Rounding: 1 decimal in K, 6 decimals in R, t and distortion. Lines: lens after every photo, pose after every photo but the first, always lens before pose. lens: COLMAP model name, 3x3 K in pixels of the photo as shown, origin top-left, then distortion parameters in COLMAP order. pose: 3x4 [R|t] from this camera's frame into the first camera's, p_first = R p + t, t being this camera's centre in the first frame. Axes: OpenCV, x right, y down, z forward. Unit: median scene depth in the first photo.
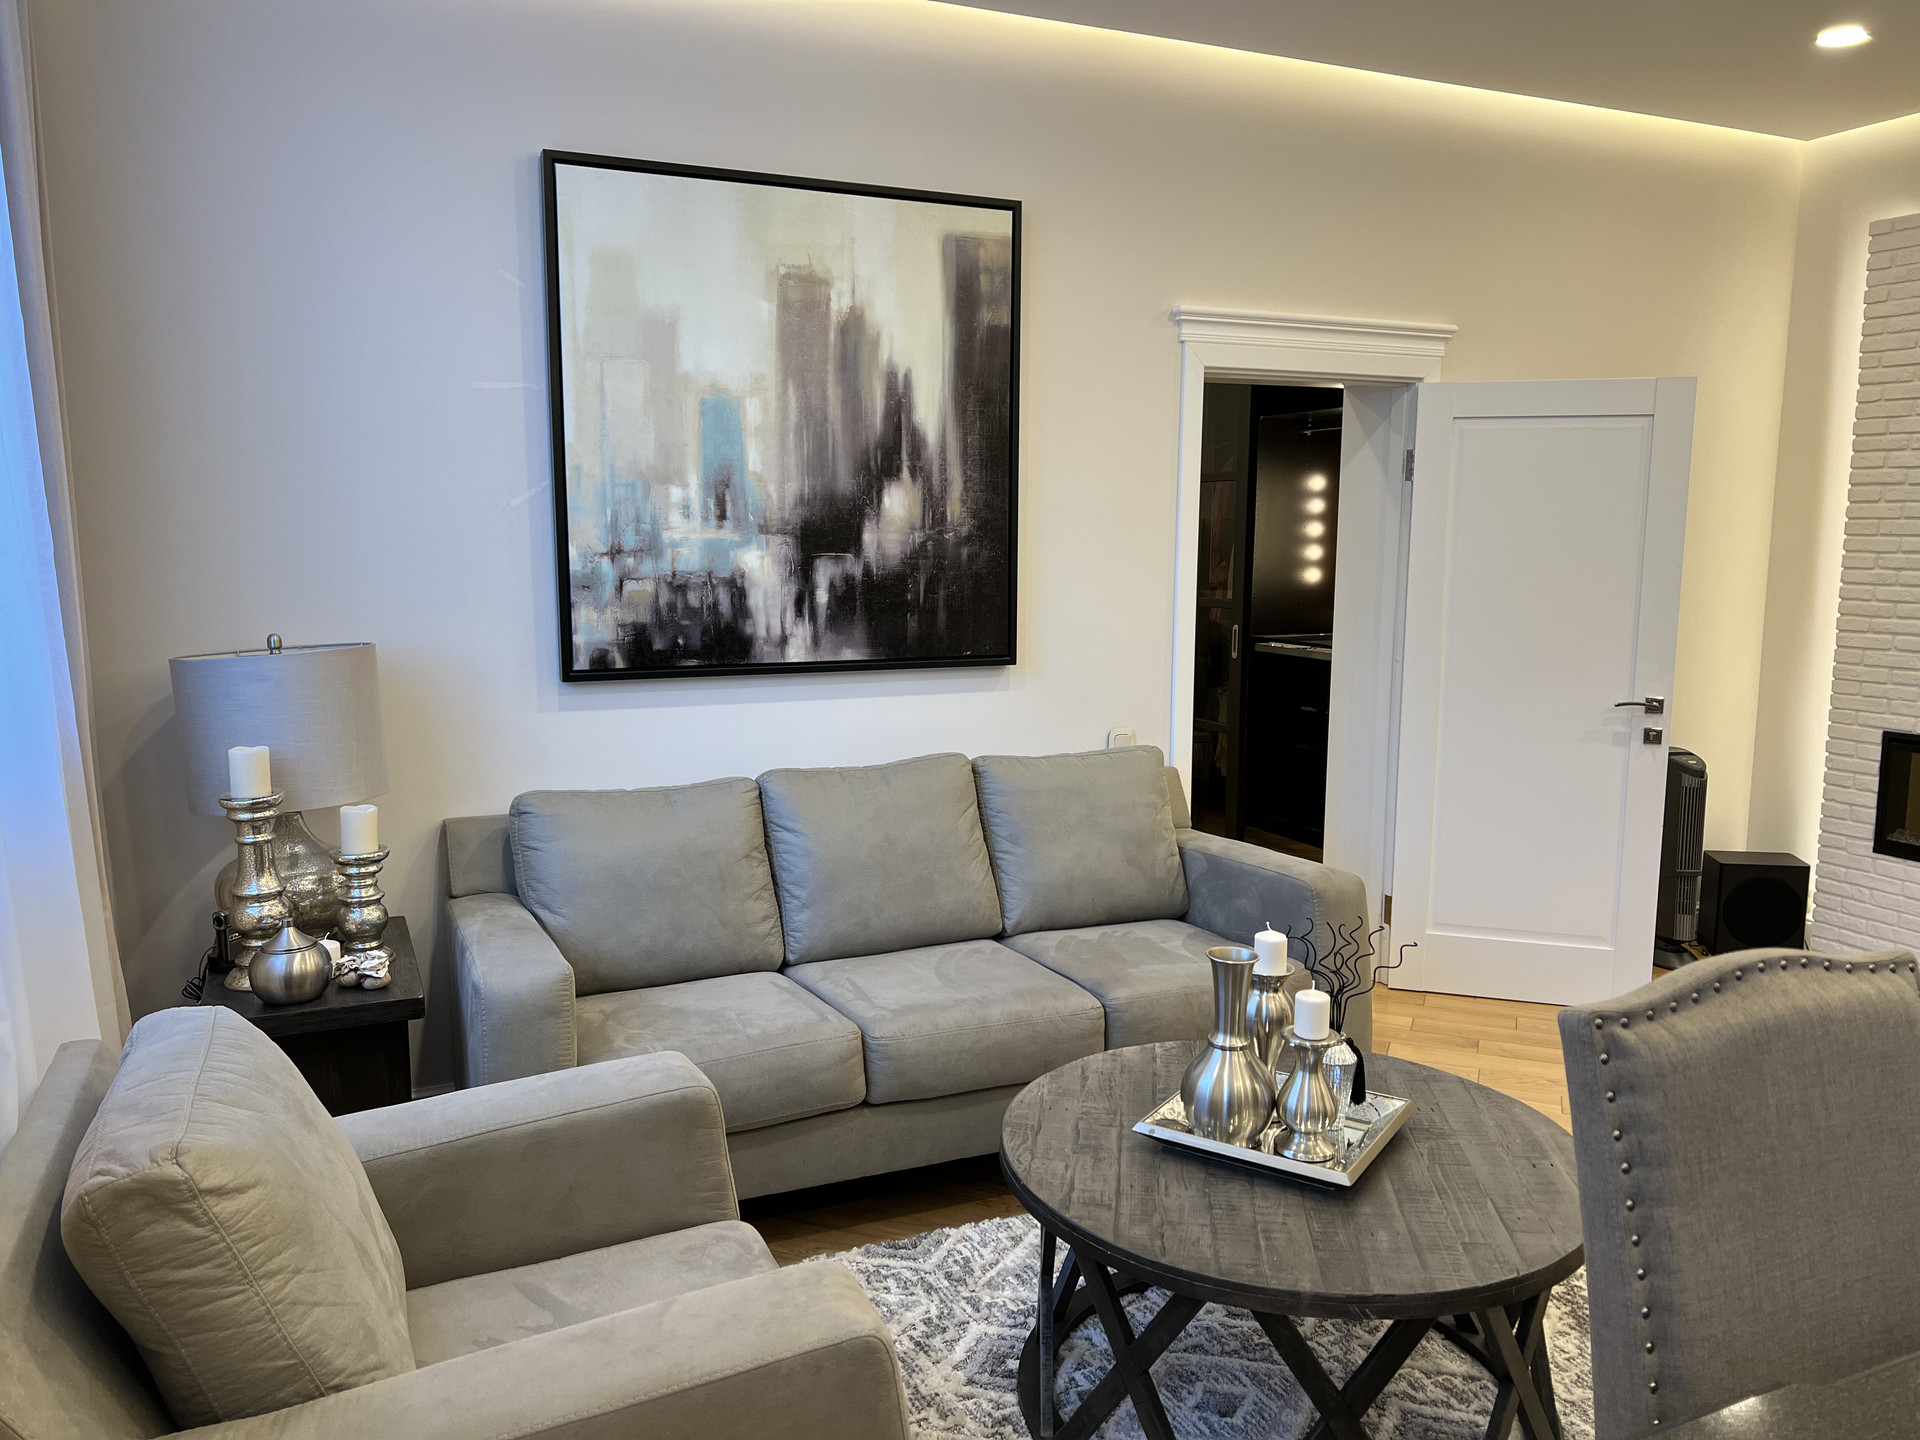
lens RADIAL K [[1426.6, 0, 957.6], [0, 1426.6, 728.5], [0, 0, 1]] dist [0.040975, -0.059782]
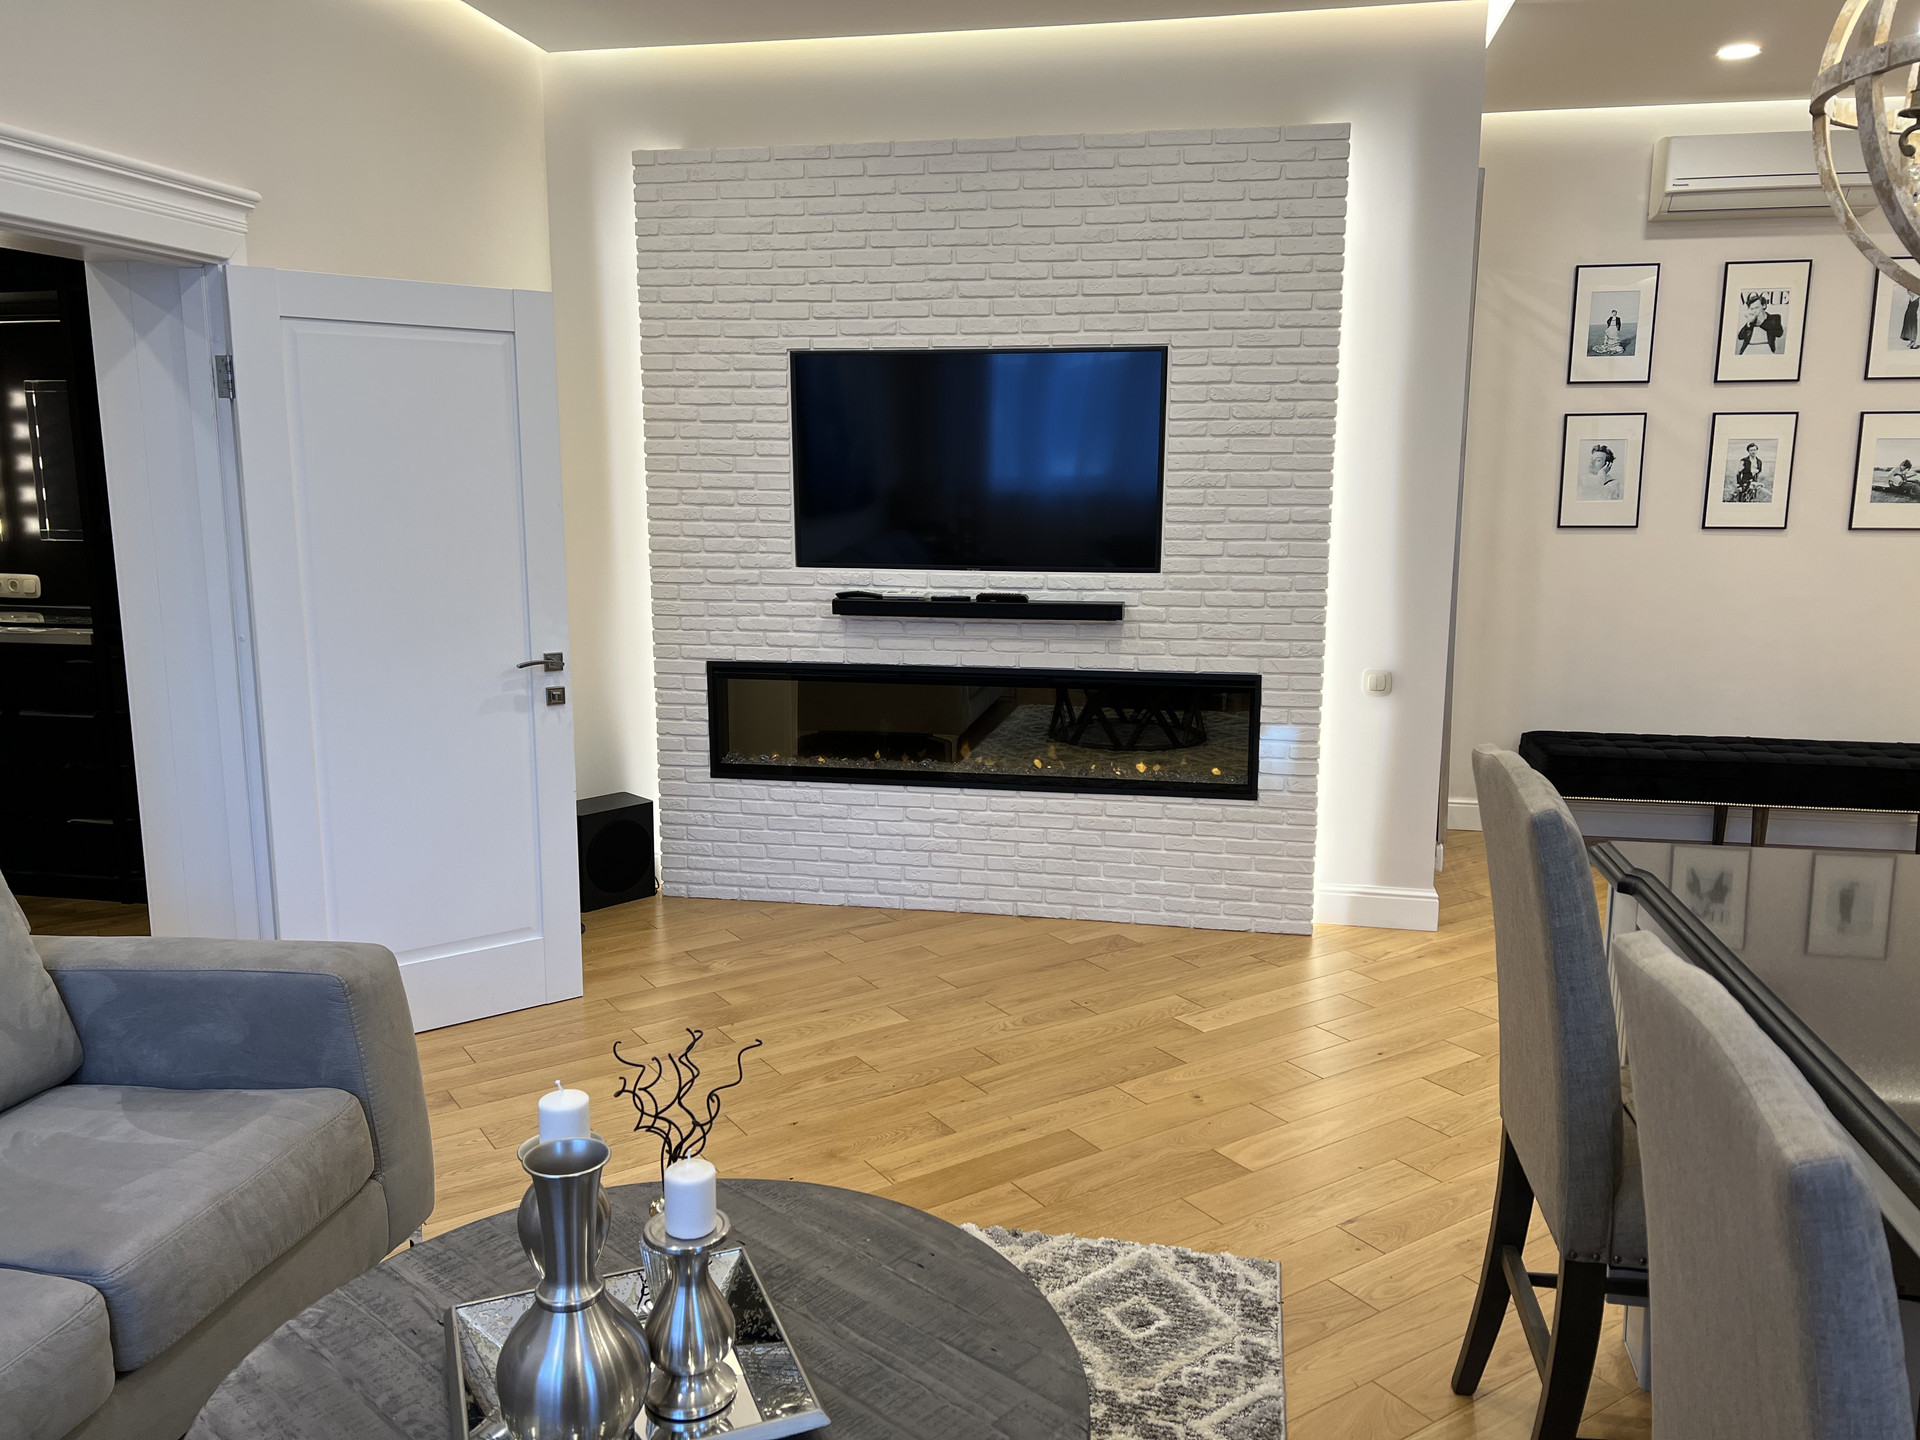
lens RADIAL K [[1426.6, 0, 967.3], [0, 1426.6, 729.5], [0, 0, 1]] dist [0.040975, -0.059782]
pose [[0.568929, -0.149046, 0.808768, -0.114878], [0.113475, 0.988260, 0.102300, -0.042589], [-0.814520, 0.033574, 0.579163, 0.316266]]
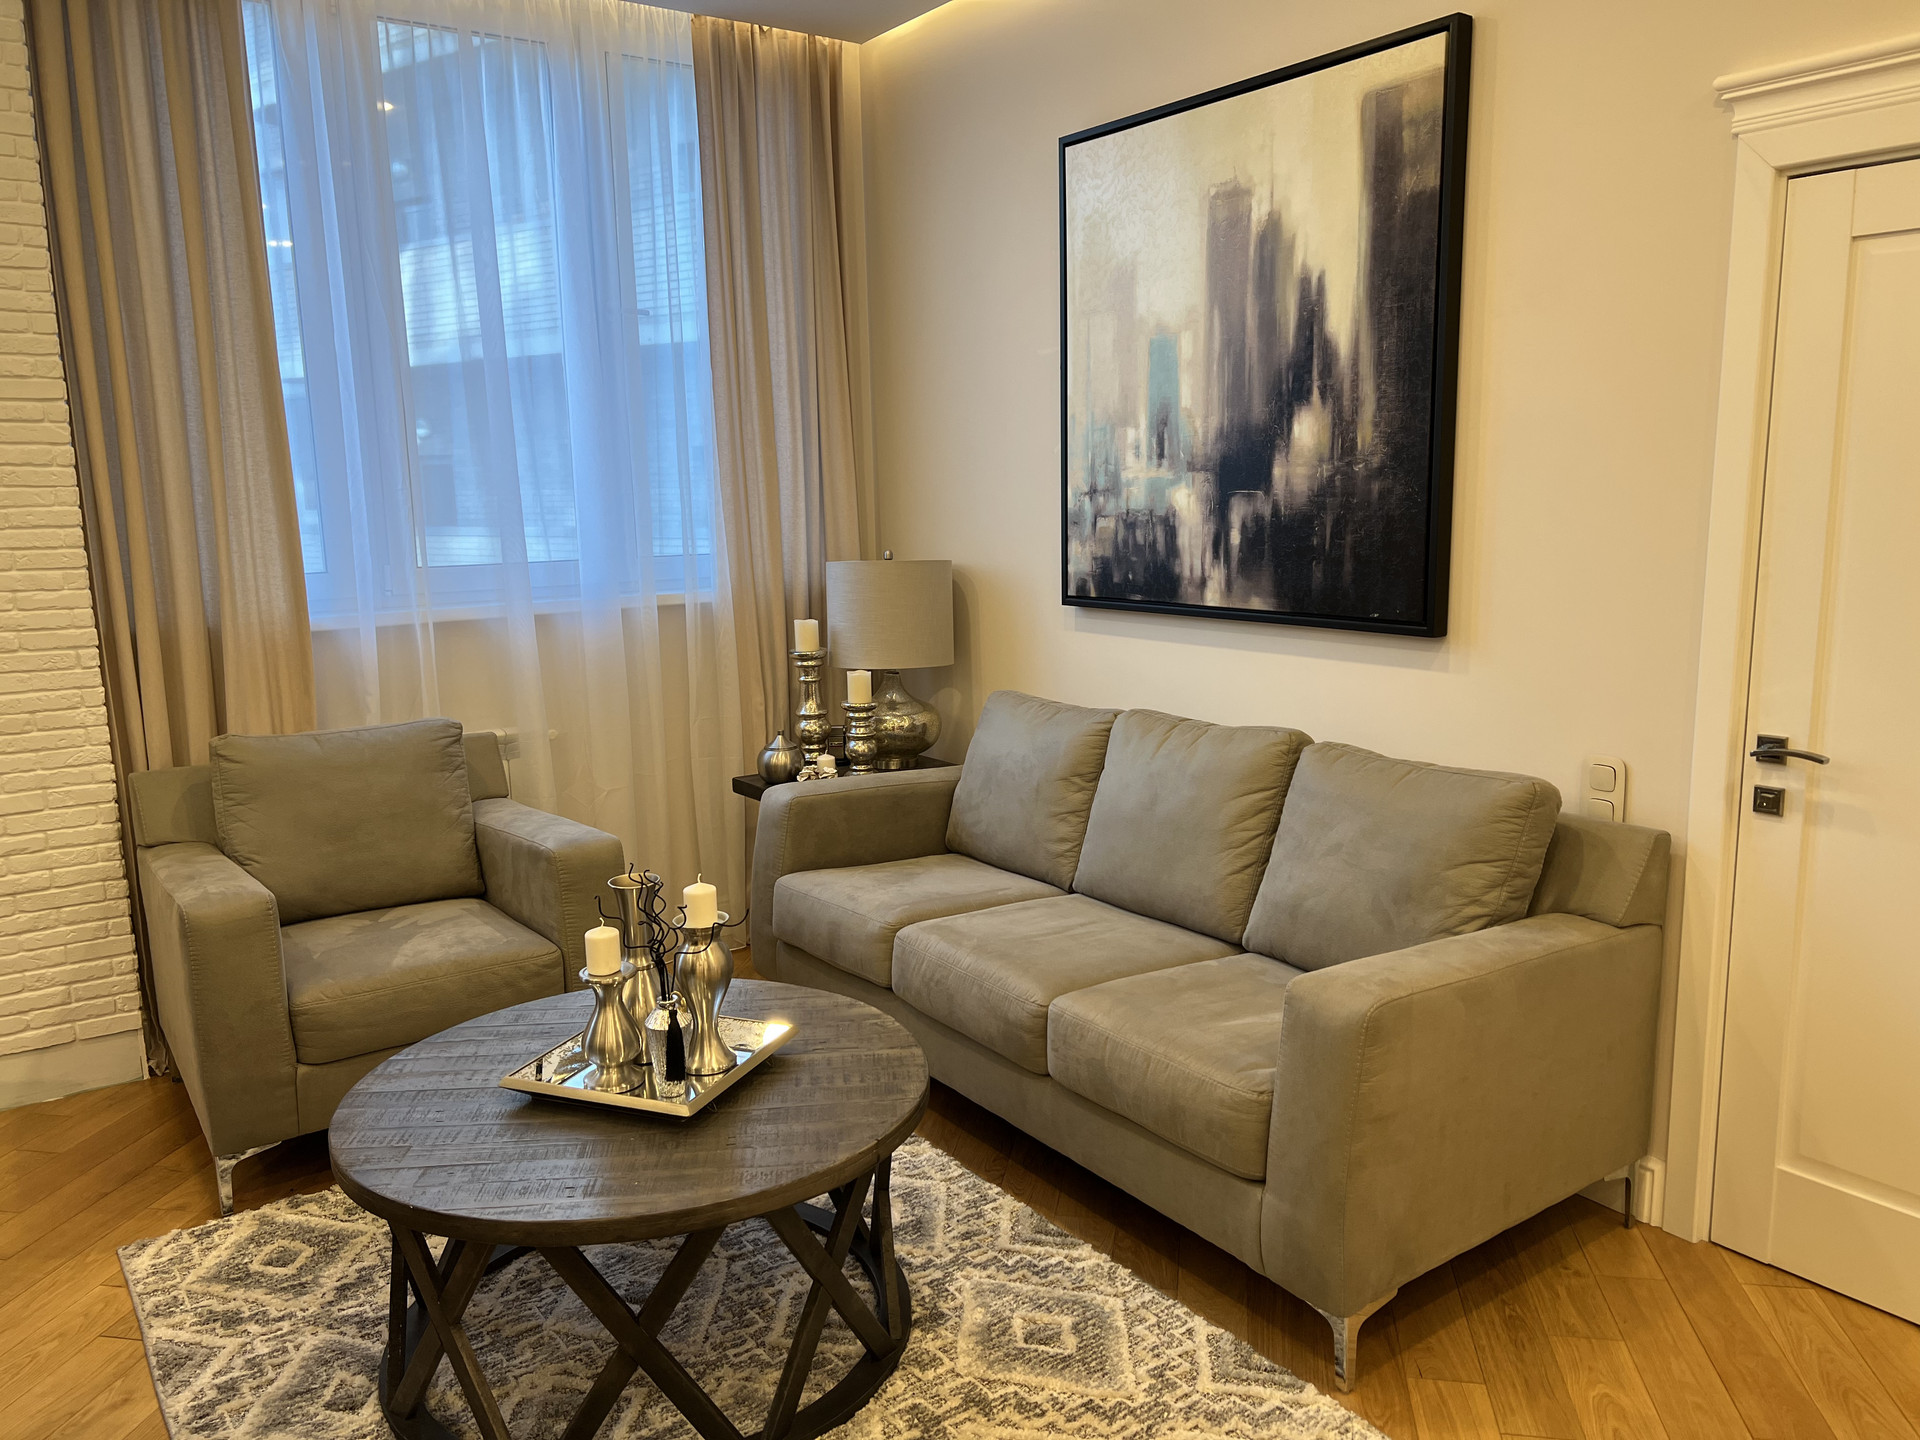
lens RADIAL K [[1426.6, 0, 959.2], [0, 1426.6, 718.6], [0, 0, 1]] dist [0.040975, -0.059782]
pose [[0.220549, 0.144846, -0.964561, 0.775370], [-0.122286, 0.985215, 0.119986, -0.066187], [0.967680, 0.091489, 0.235001, 0.619419]]
